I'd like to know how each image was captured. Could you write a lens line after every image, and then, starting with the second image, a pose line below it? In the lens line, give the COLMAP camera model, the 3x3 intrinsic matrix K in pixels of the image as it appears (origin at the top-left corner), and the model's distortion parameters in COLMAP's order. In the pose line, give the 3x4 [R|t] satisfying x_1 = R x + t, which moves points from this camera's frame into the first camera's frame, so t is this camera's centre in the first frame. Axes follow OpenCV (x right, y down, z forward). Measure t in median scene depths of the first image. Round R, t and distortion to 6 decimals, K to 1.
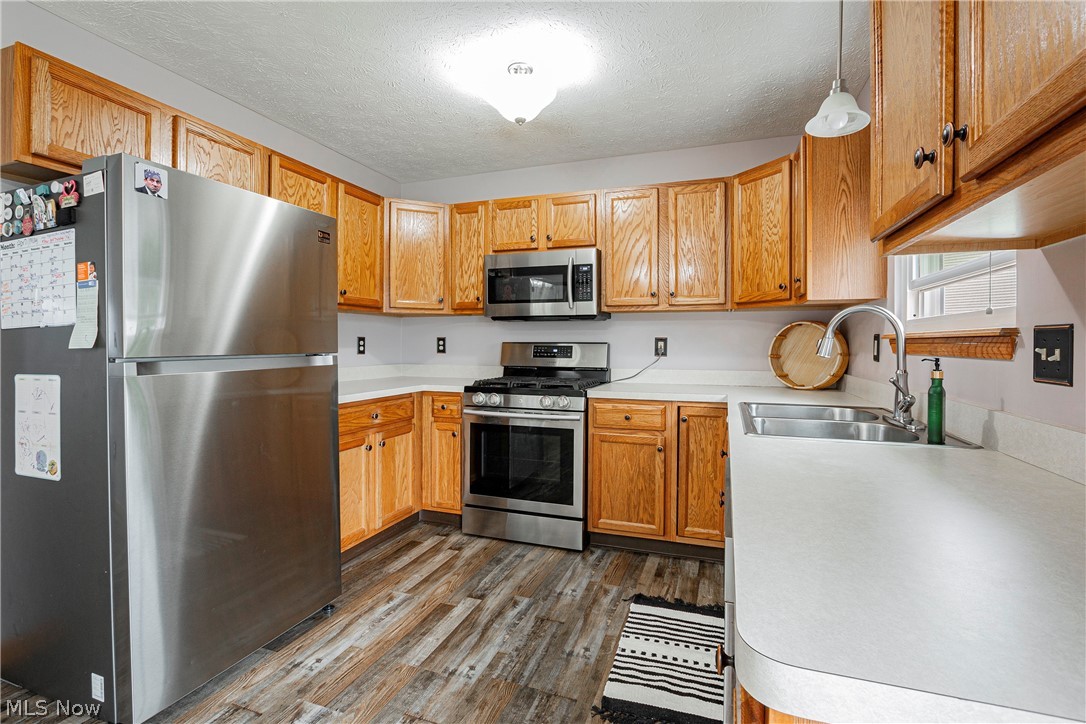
lens RADIAL K [[502.1, 0, 546.9], [0, 502.1, 358.9], [0, 0, 1]] dist [-0.022648, 0.002560]
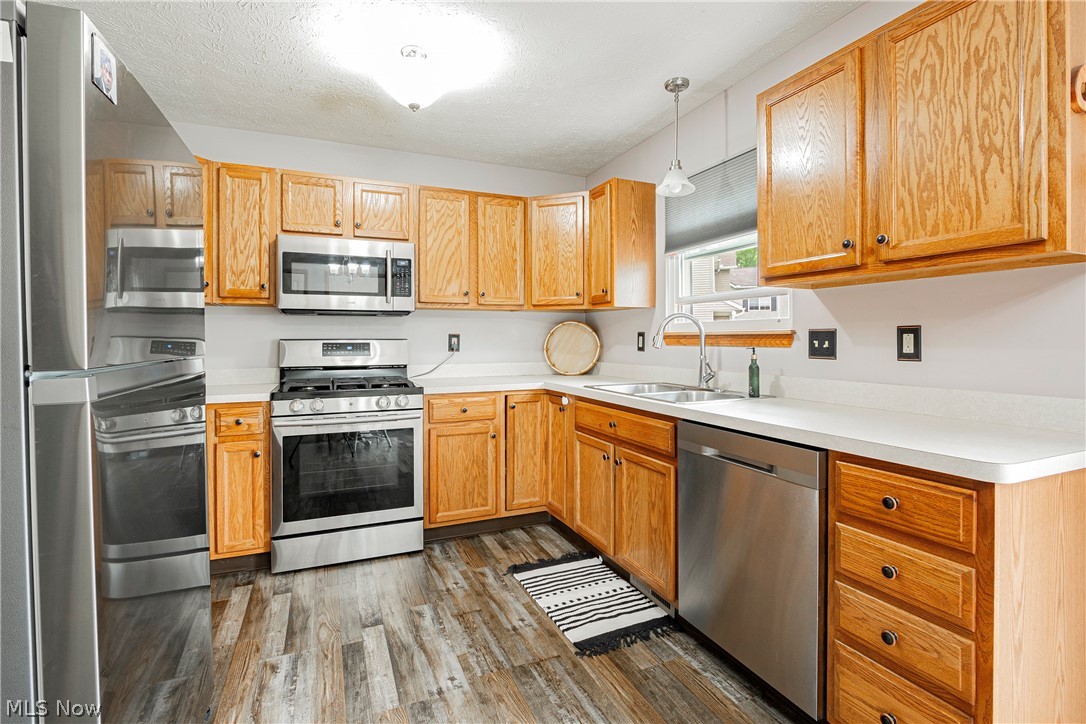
lens RADIAL K [[502.1, 0, 551.0], [0, 502.1, 353.4], [0, 0, 1]] dist [-0.022648, 0.002560]
pose [[0.729065, -0.024168, 0.684018, -0.432005], [0.025815, 0.999636, 0.007804, -0.005581], [-0.683958, 0.011968, 0.729423, 0.108501]]
